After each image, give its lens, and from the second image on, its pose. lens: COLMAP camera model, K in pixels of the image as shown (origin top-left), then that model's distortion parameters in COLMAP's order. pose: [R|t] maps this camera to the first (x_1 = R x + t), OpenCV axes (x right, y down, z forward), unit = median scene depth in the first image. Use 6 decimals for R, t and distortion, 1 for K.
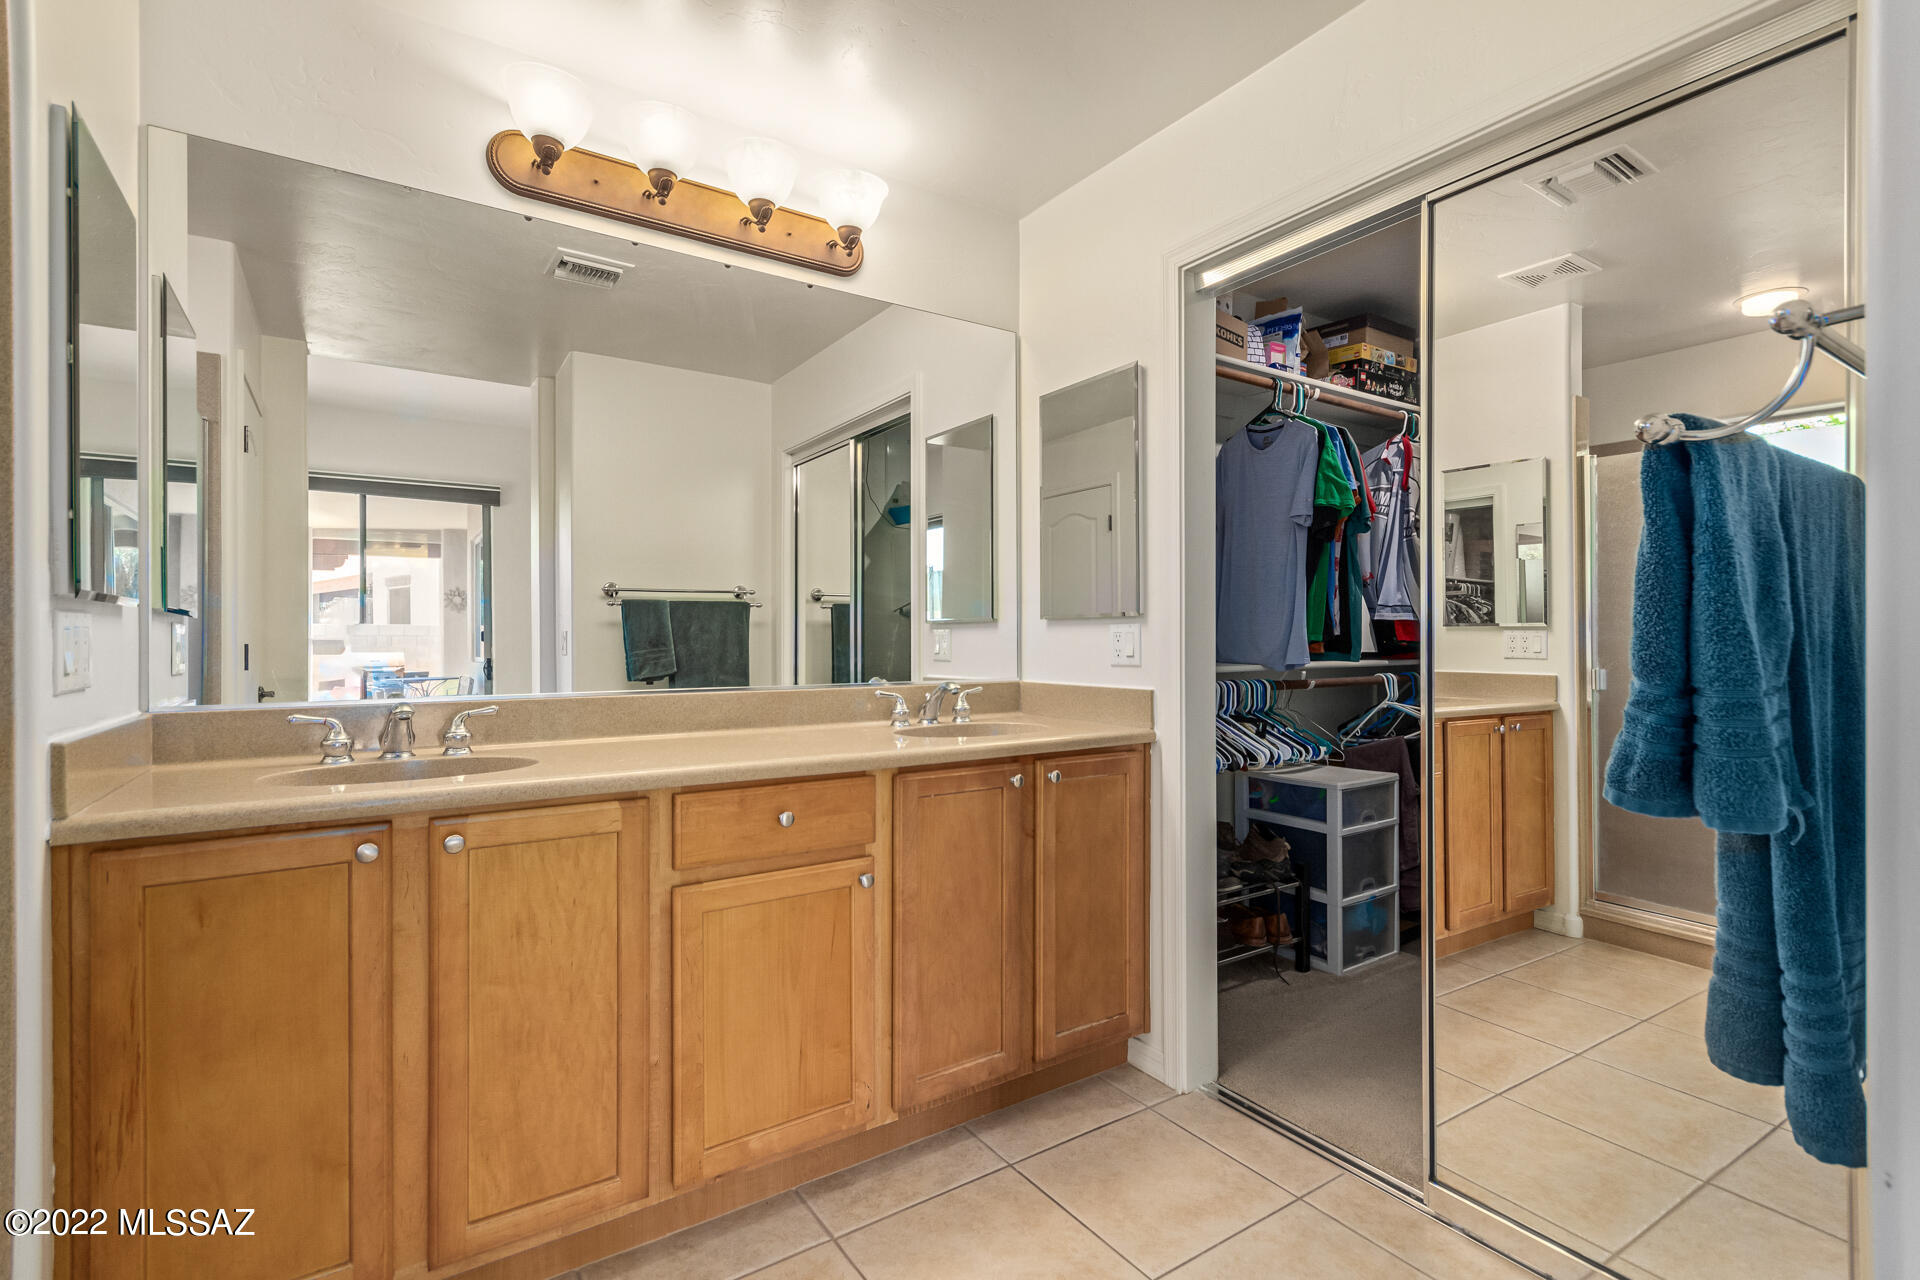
lens RADIAL K [[908.1, 0, 961.0], [0, 908.1, 644.3], [0, 0, 1]] dist [0.003010, 0.000248]
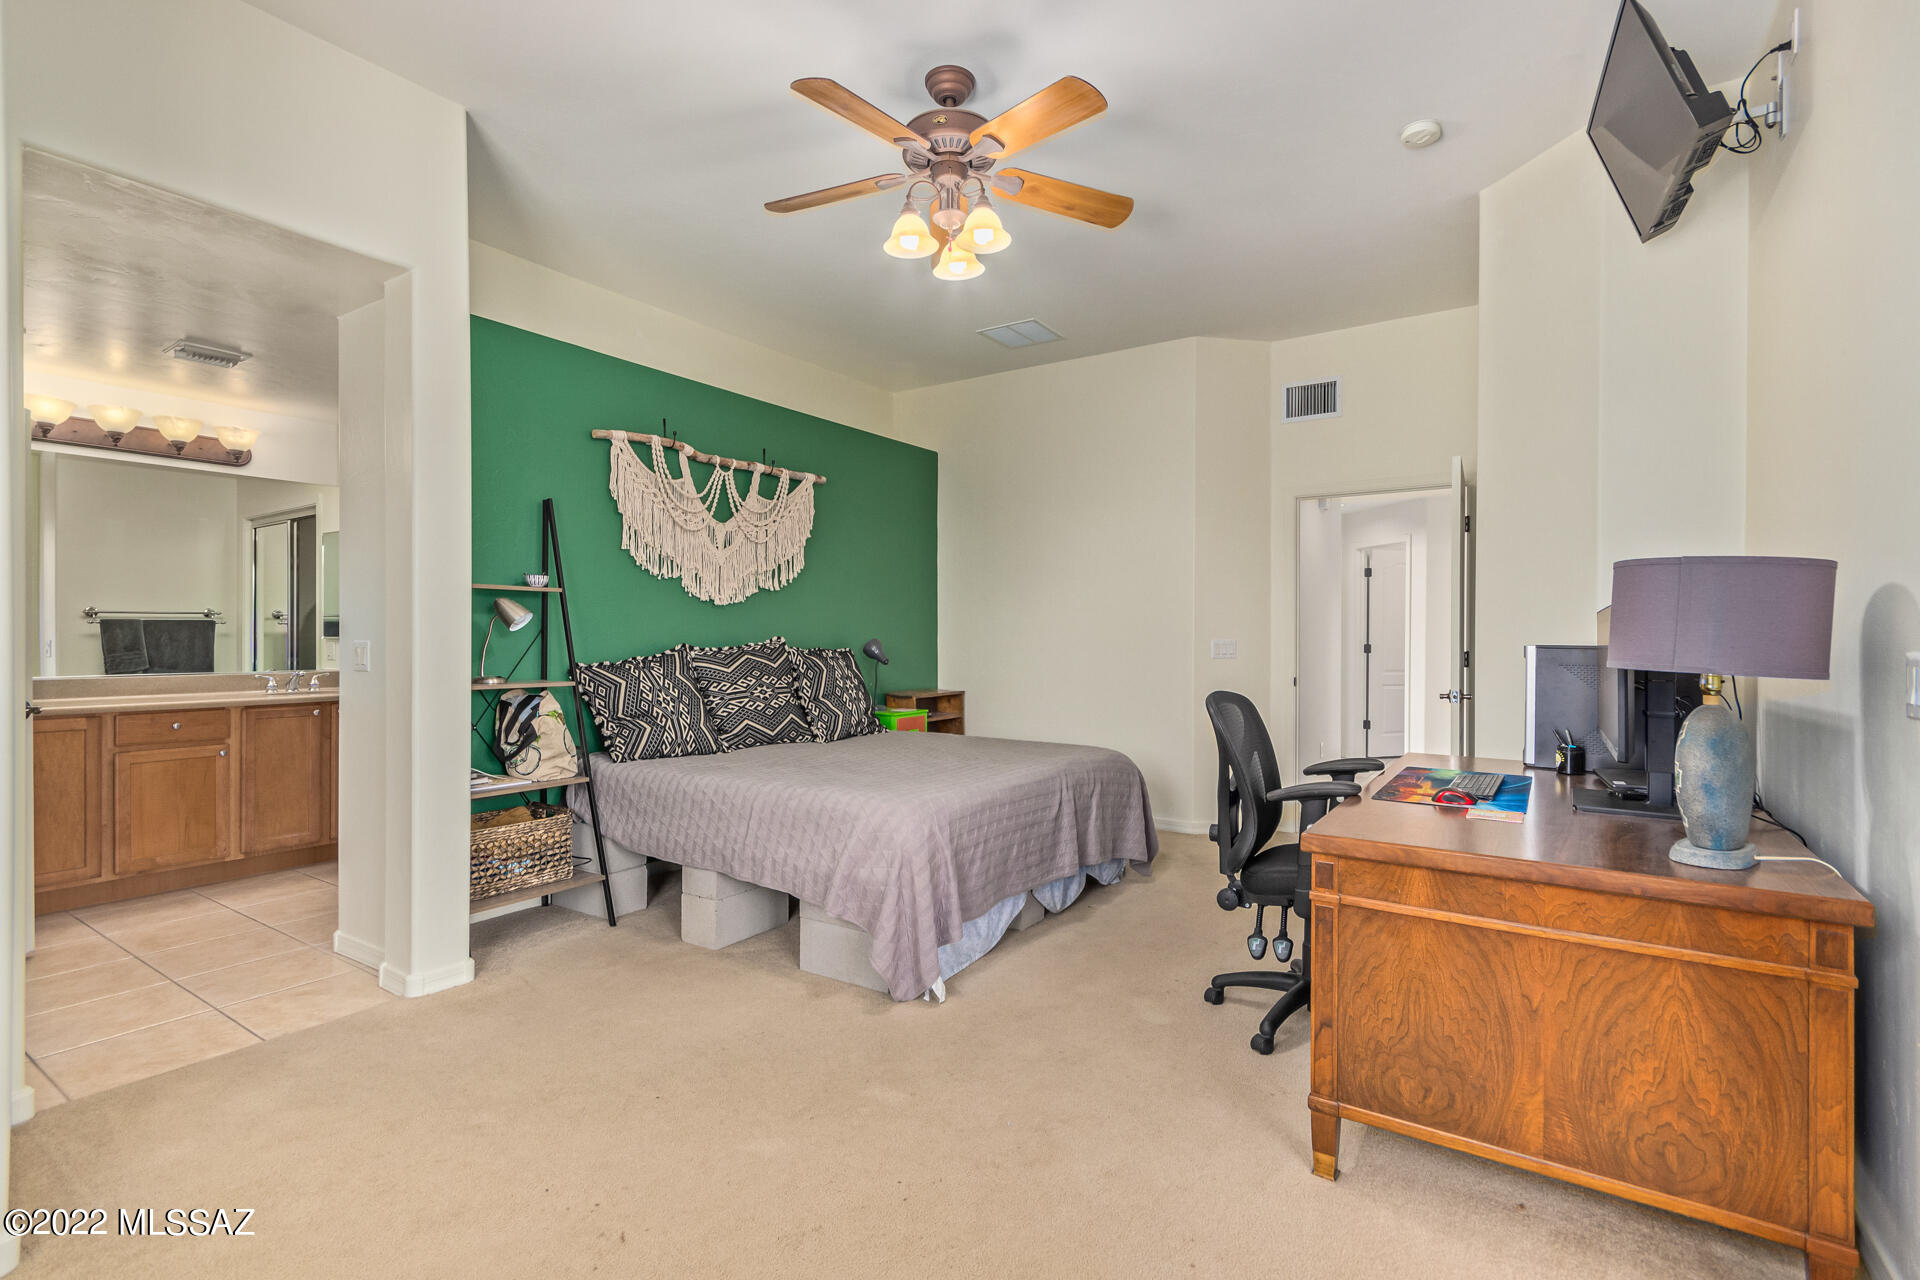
lens RADIAL K [[888.8, 0, 959.7], [0, 888.8, 640.5], [0, 0, 1]] dist [0.005659, -0.001172]
pose [[0.923509, 0.000727, 0.383575, 0.745092], [-0.000912, 1.000000, 0.000300, -0.035560], [-0.383575, -0.000626, 0.923510, -1.808477]]
